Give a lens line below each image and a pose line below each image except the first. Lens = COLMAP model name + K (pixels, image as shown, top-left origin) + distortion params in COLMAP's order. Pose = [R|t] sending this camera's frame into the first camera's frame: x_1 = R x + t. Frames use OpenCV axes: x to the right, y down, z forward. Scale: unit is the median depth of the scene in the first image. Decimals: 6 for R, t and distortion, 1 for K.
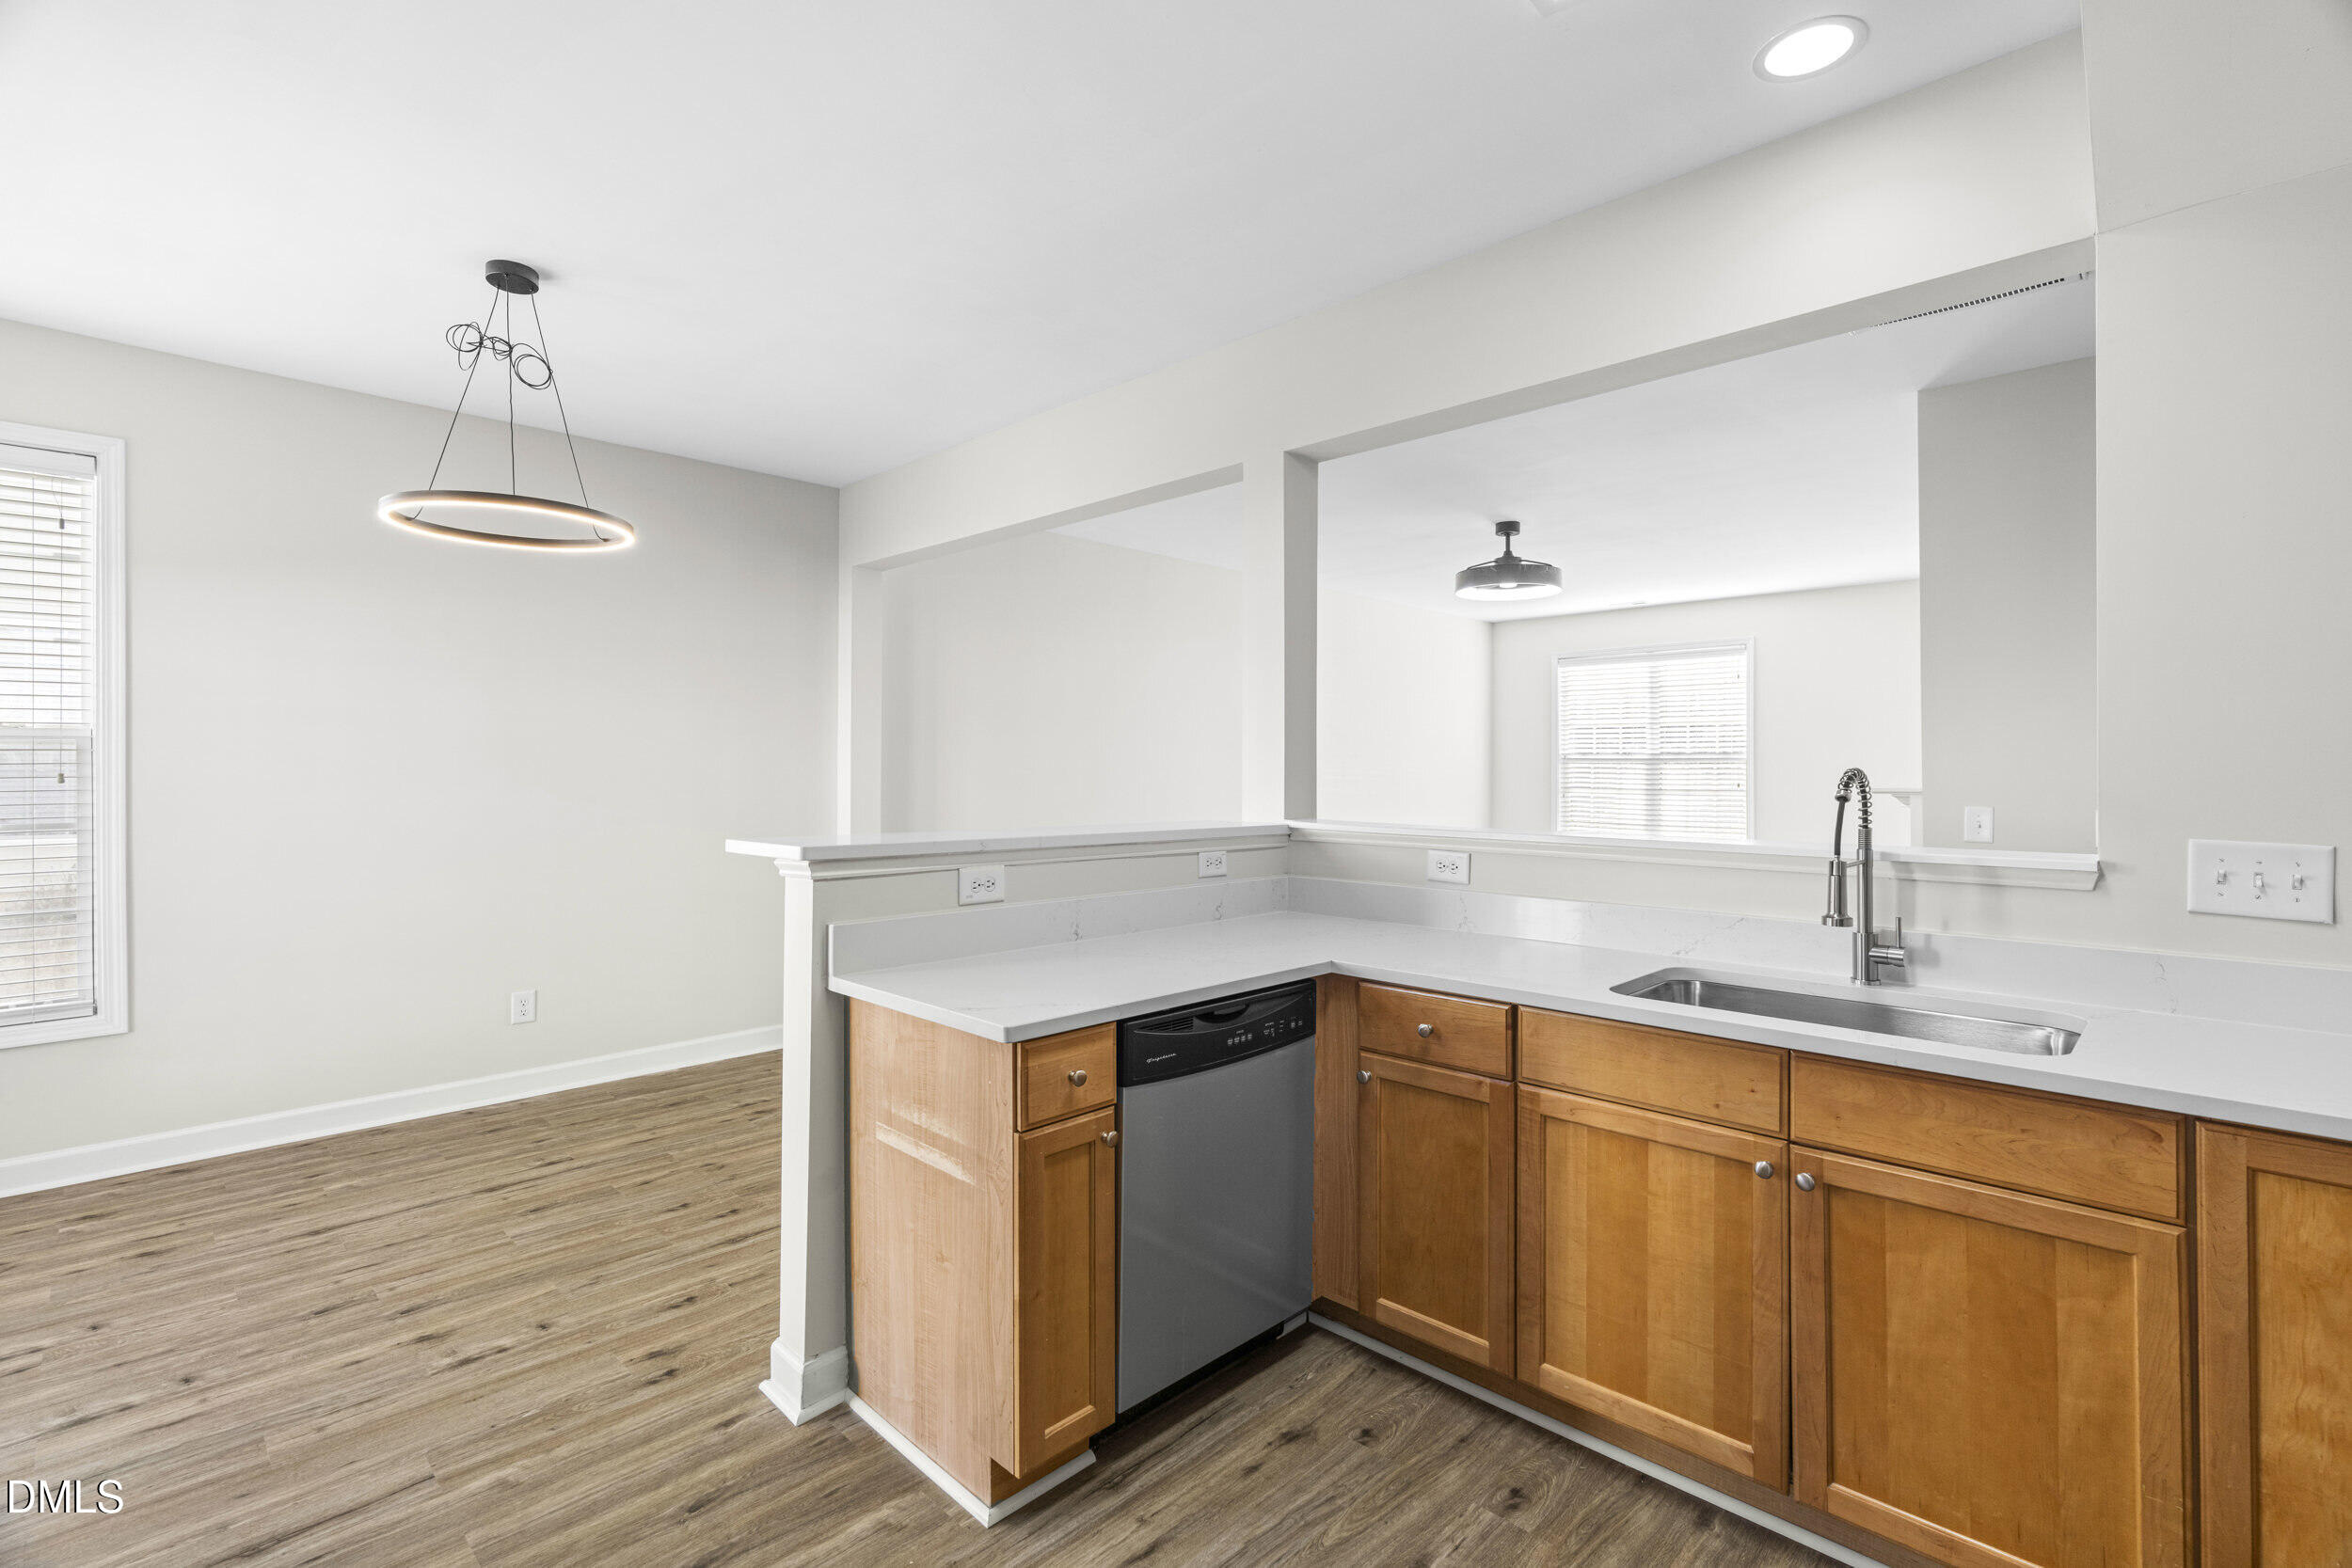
lens RADIAL K [[1064.0, 0, 1168.5], [0, 1064.0, 762.1], [0, 0, 1]] dist [-0.006933, 0.000481]
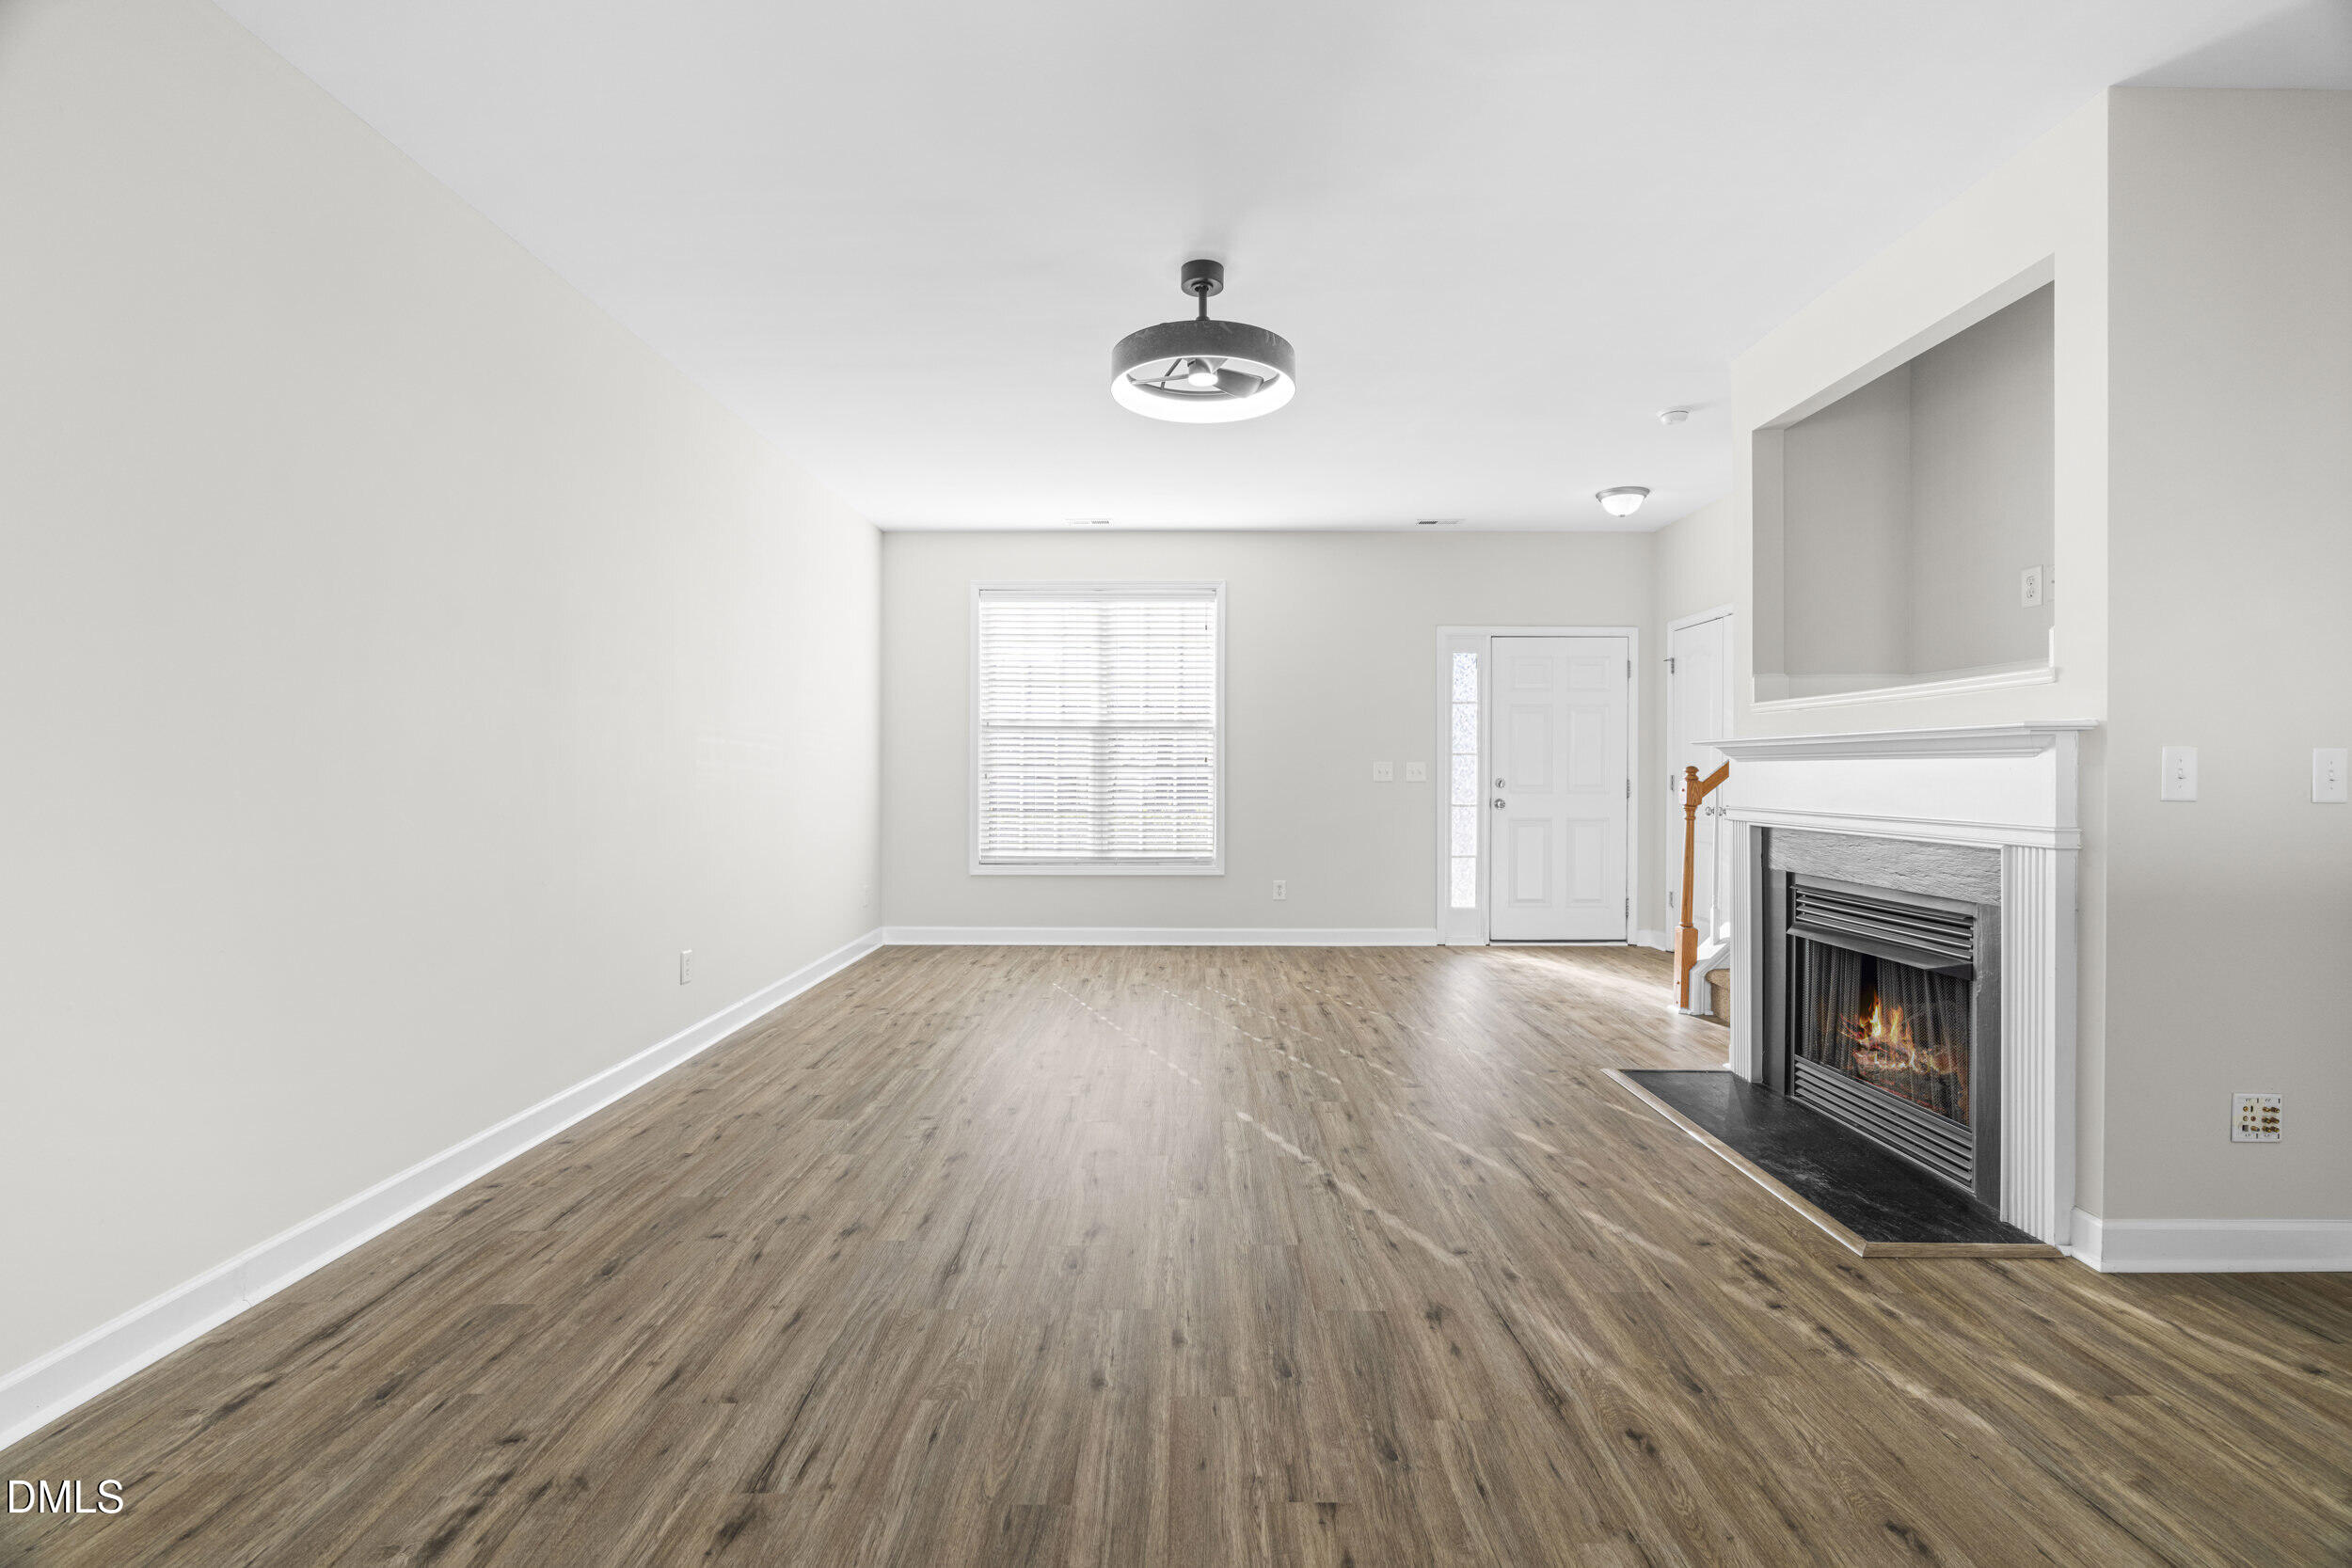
lens RADIAL K [[1052.4, 0, 1185.6], [0, 1052.4, 763.3], [0, 0, 1]] dist [-0.021034, 0.000285]
pose [[0.704344, 0.000939, 0.709858, -0.189405], [-0.002842, 0.999995, 0.001497, 0.084135], [-0.709853, -0.003072, 0.704343, 1.535867]]
